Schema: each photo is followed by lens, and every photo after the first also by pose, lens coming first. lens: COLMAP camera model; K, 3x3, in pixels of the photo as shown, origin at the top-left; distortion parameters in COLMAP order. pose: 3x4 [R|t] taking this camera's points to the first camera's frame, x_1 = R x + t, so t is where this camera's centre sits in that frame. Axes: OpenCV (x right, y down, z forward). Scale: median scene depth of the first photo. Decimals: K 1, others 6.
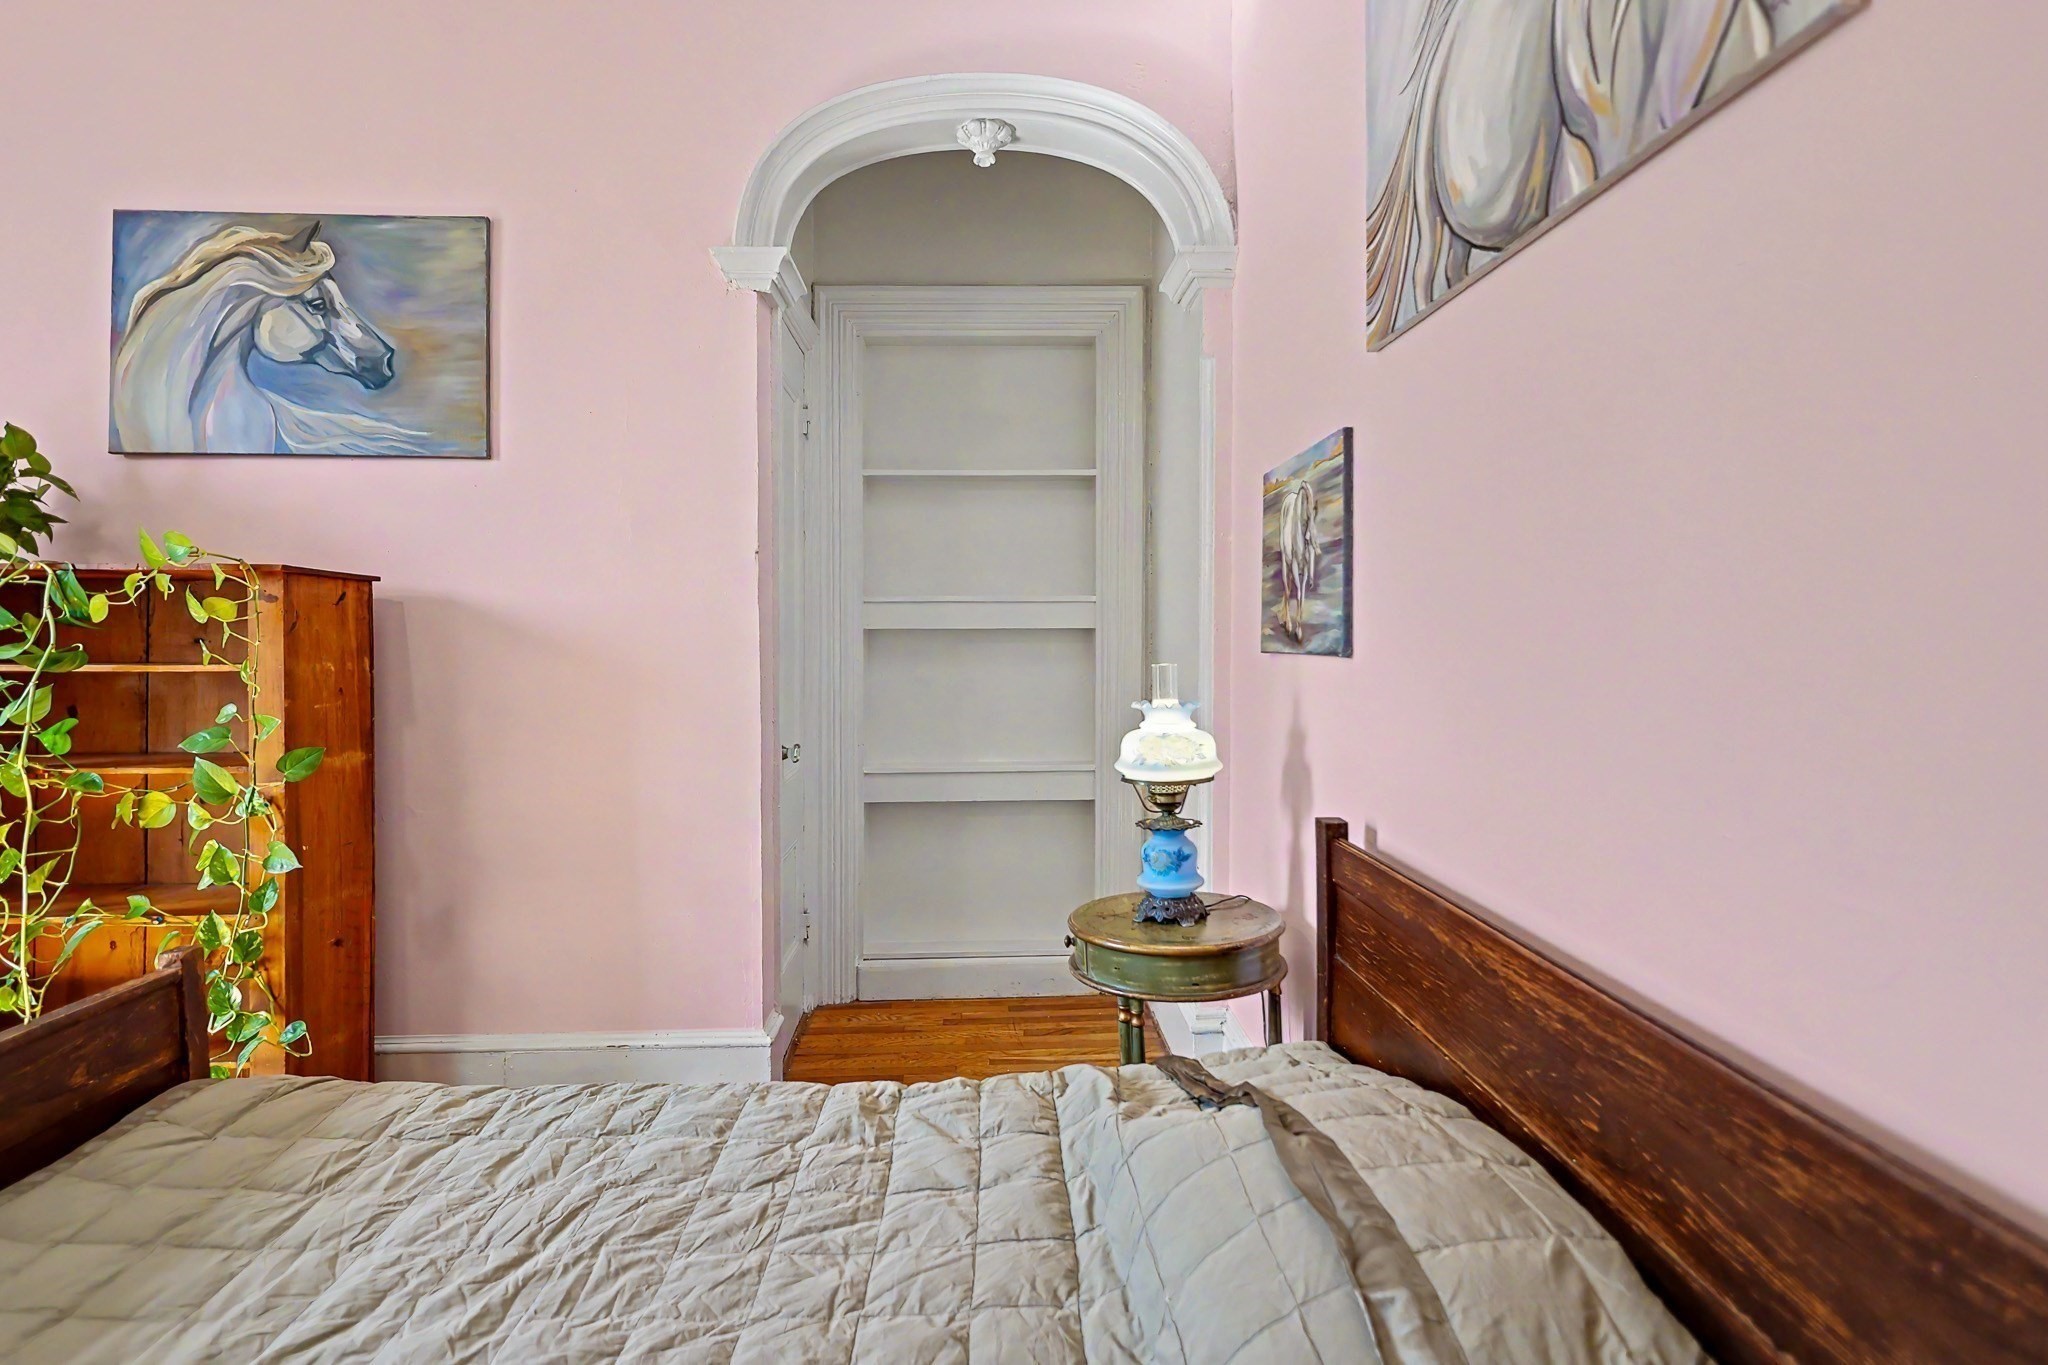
lens RADIAL K [[1006.7, 0, 1023.0], [0, 1006.7, 651.9], [0, 0, 1]] dist [-0.001867, 0.001310]
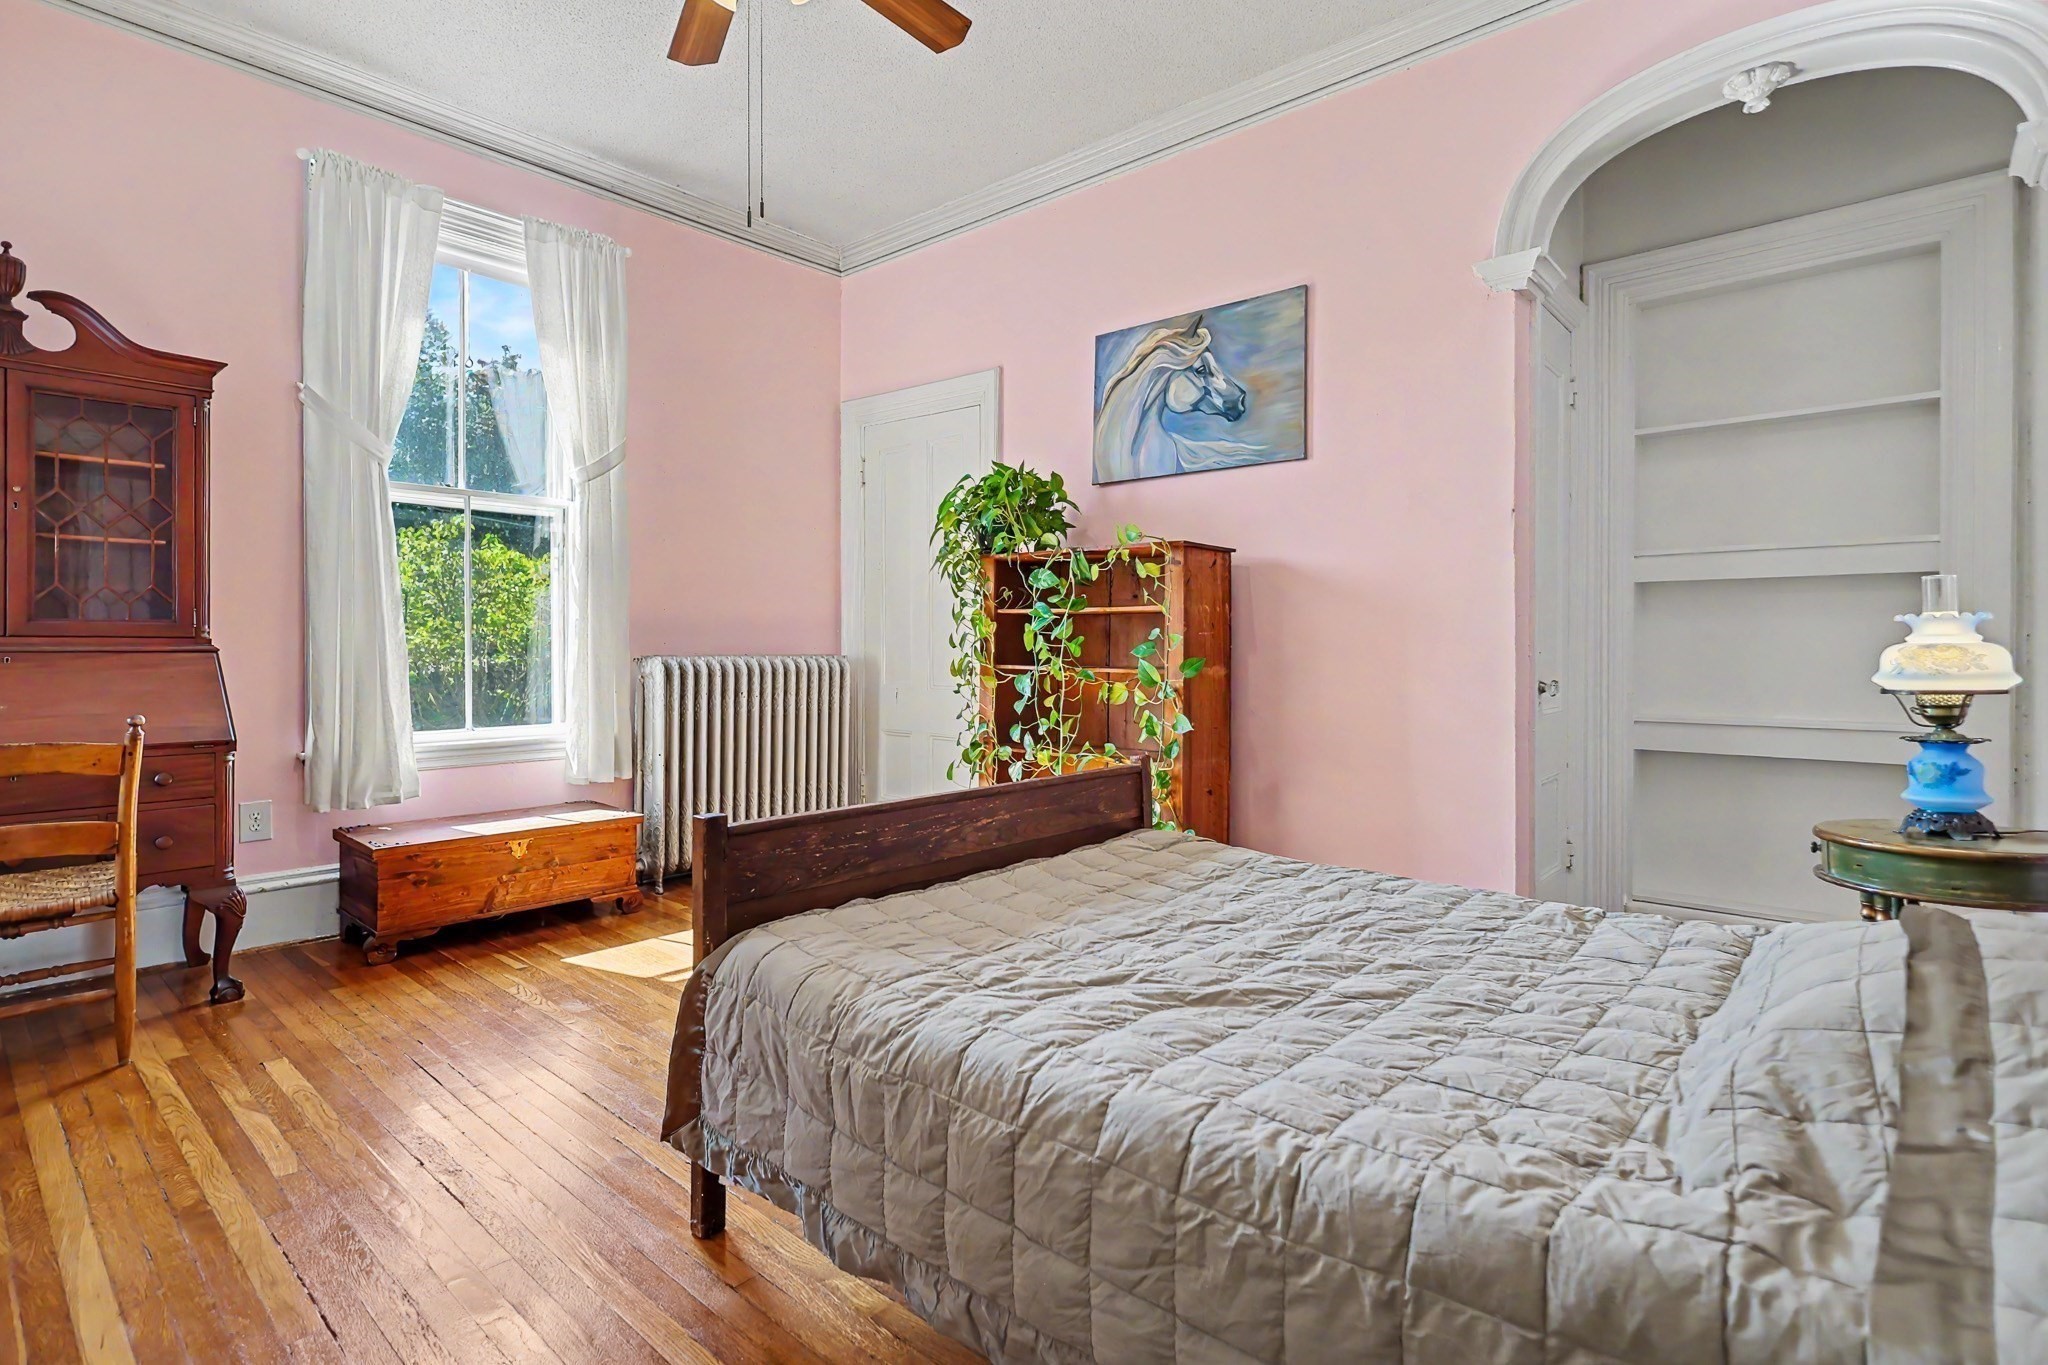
lens RADIAL K [[993.6, 0, 1008.8], [0, 993.6, 644.3], [0, 0, 1]] dist [-0.005111, 0.000515]
pose [[0.713701, 0.004208, -0.700438, 0.134395], [-0.011547, 0.999917, -0.005759, 0.075617], [0.700355, 0.012199, 0.713690, -0.255516]]
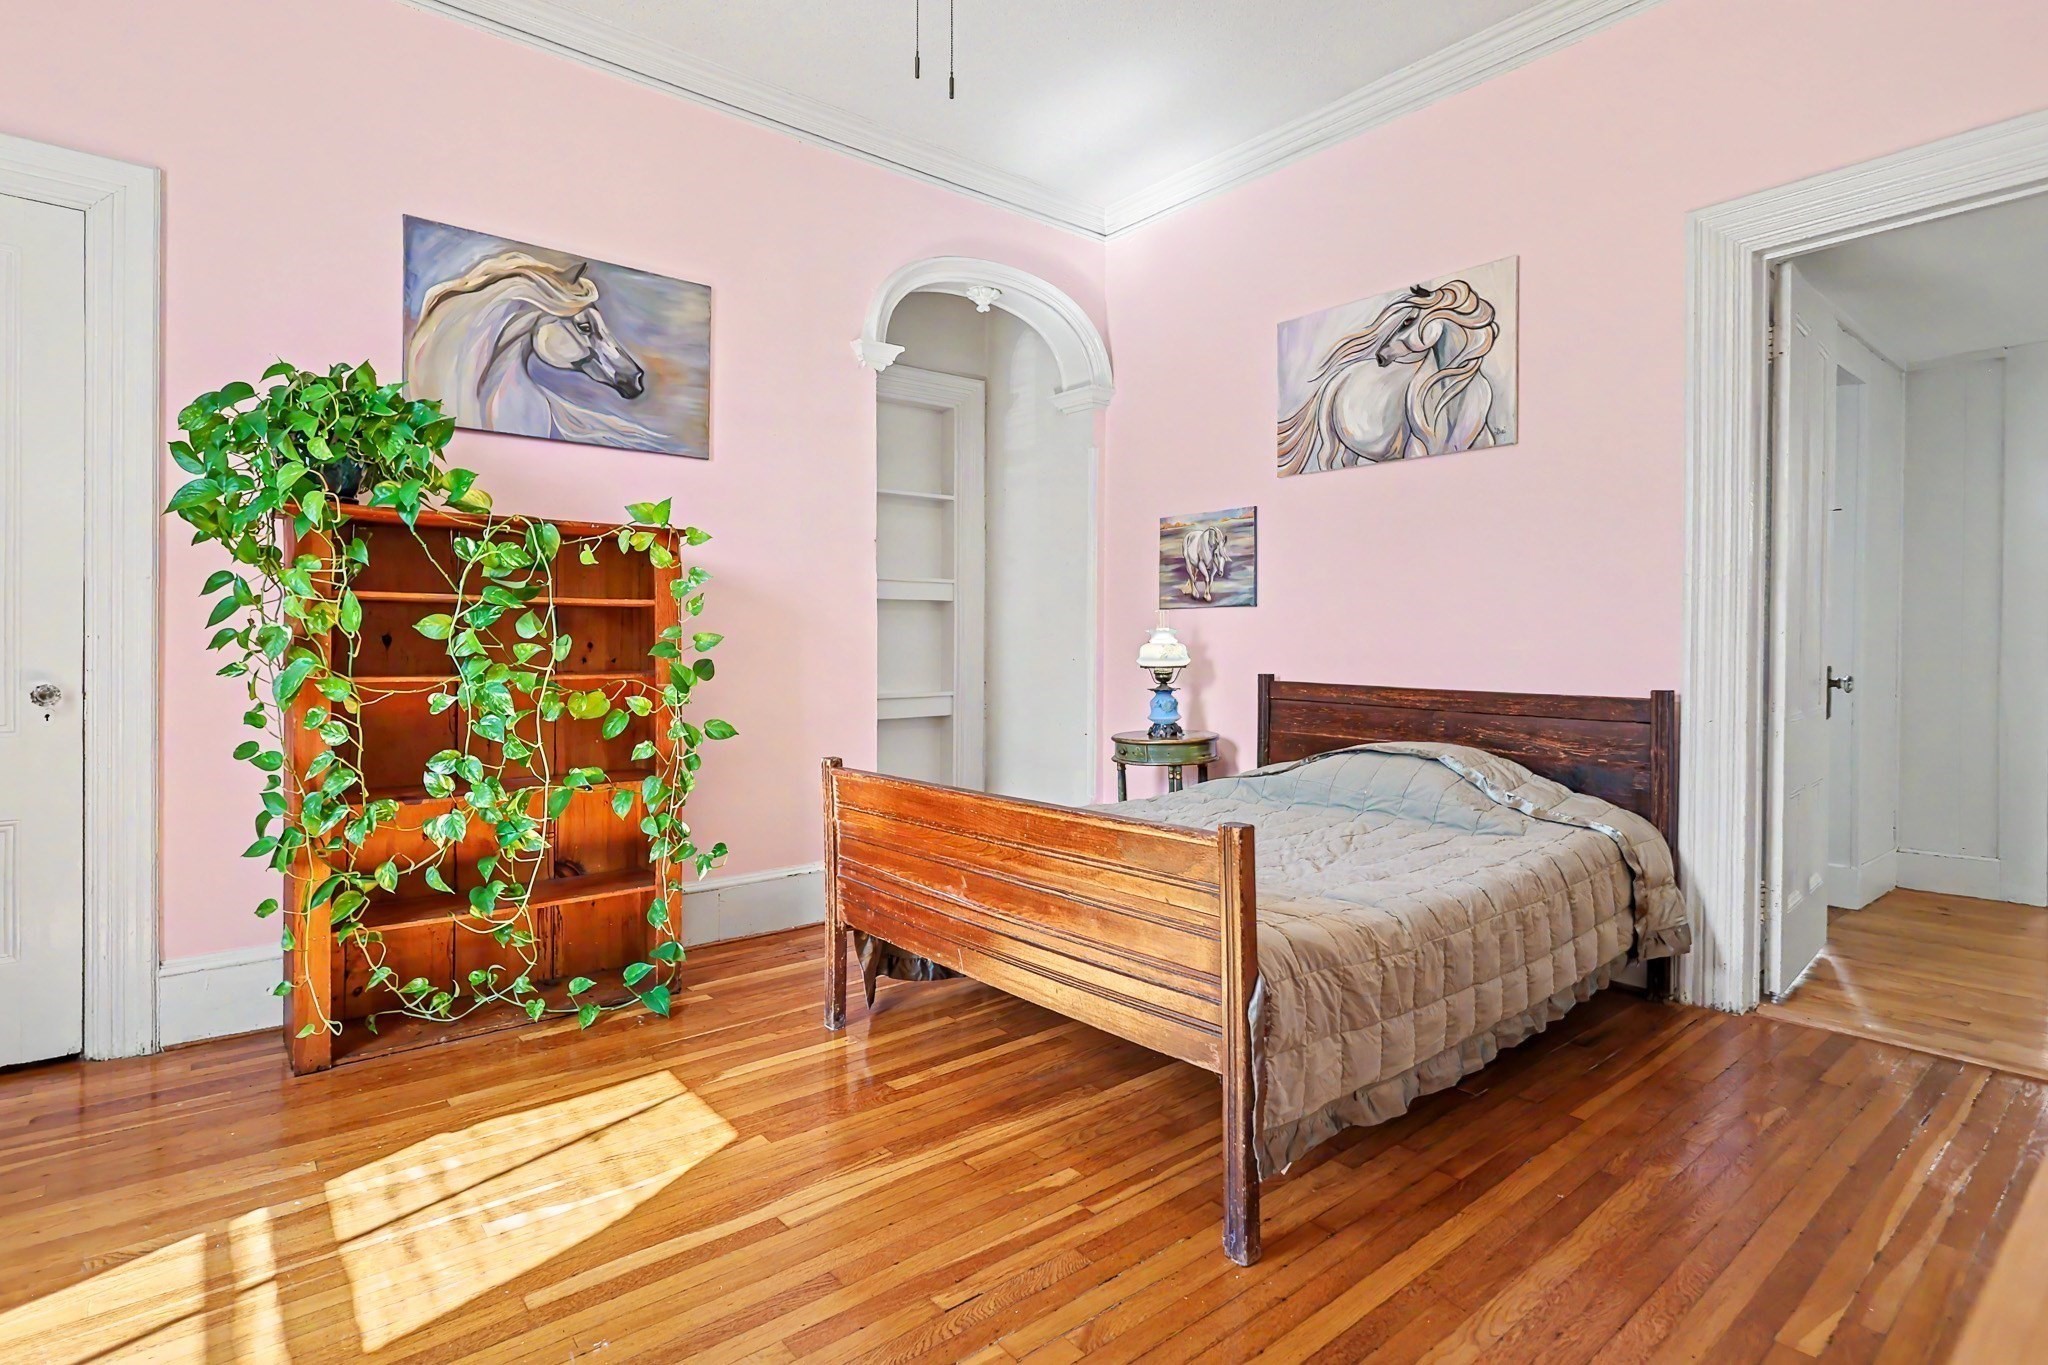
lens RADIAL K [[993.6, 0, 1008.8], [0, 993.6, 644.3], [0, 0, 1]] dist [-0.005111, 0.000515]
pose [[0.811739, 0.003354, 0.584011, -1.030208], [0.004807, 0.999911, -0.012424, 0.082692], [-0.584001, 0.012892, 0.811651, -0.355797]]
